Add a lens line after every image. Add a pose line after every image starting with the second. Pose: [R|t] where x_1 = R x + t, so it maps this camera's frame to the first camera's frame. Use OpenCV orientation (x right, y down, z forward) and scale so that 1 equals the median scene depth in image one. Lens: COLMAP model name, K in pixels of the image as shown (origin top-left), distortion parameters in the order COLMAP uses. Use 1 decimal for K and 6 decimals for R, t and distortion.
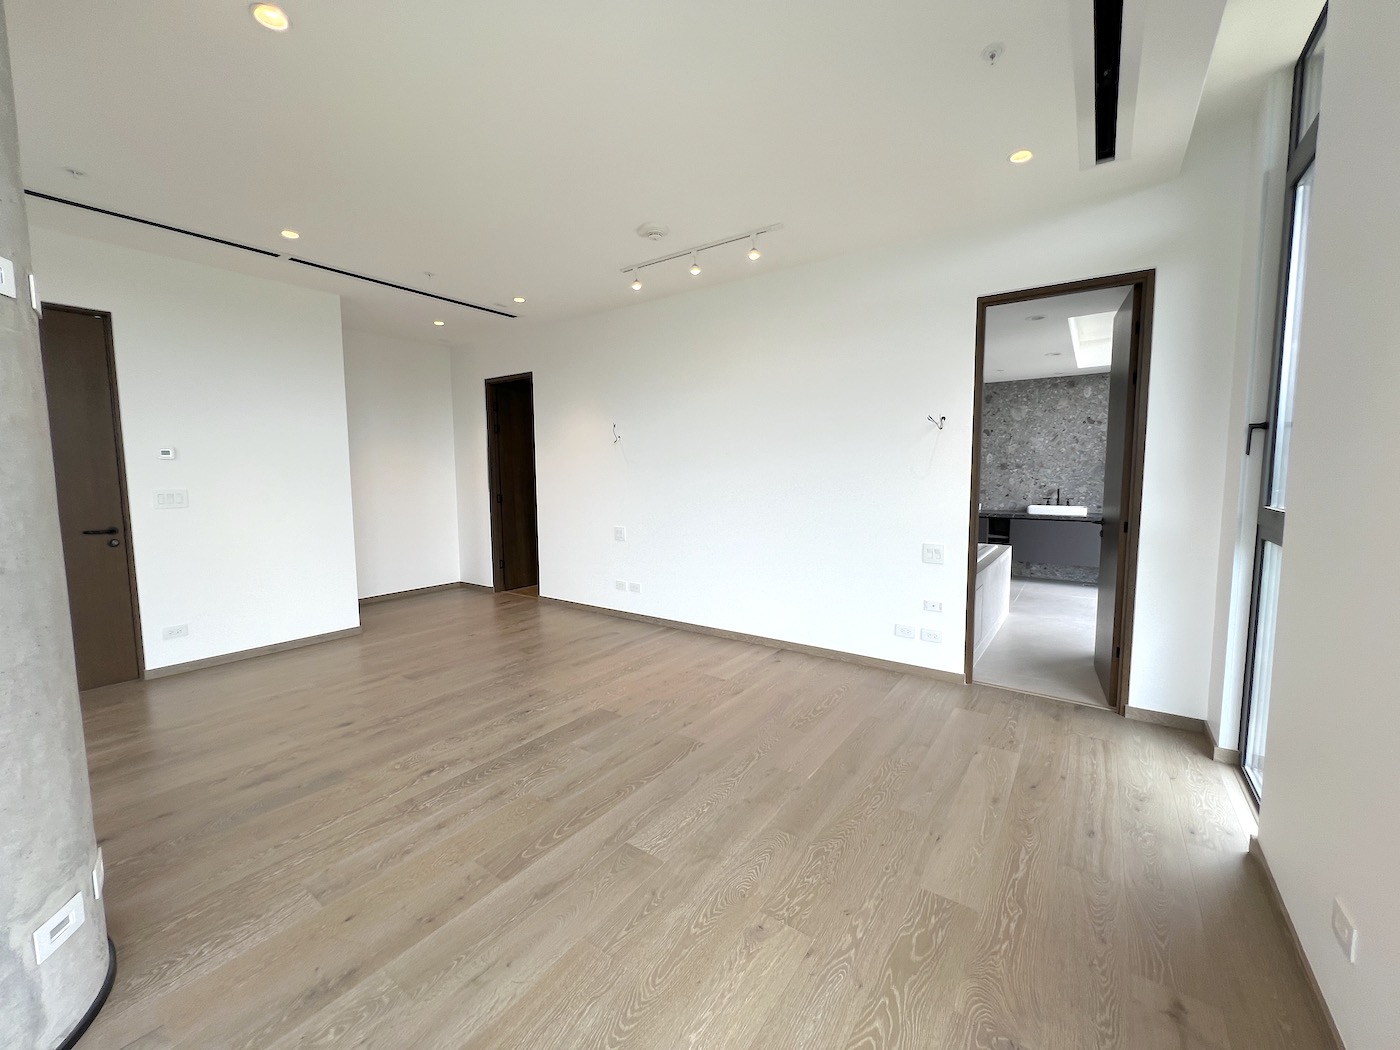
lens RADIAL K [[563.9, 0, 699.3], [0, 563.9, 521.2], [0, 0, 1]] dist [-0.001598, 0.000561]
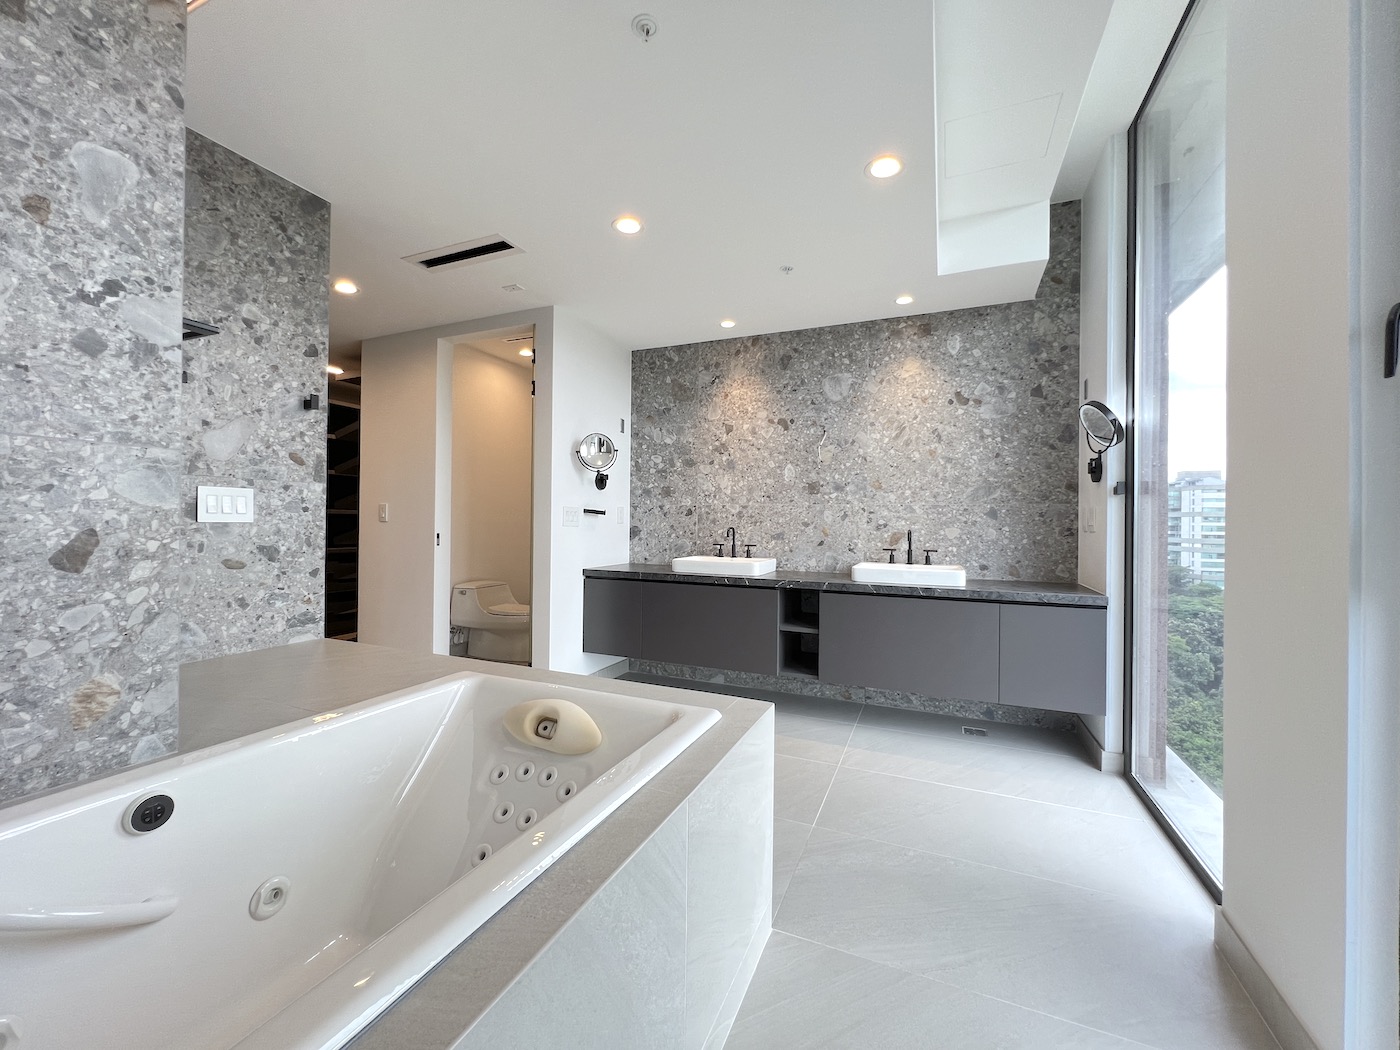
lens RADIAL K [[564.1, 0, 698.4], [0, 564.1, 520.7], [0, 0, 1]] dist [-0.002675, 0.000679]
pose [[0.980124, 0.022112, 0.197150, 0.350358], [-0.002879, 0.995249, -0.097315, -0.016856], [-0.198365, 0.094813, 0.975531, 0.540930]]
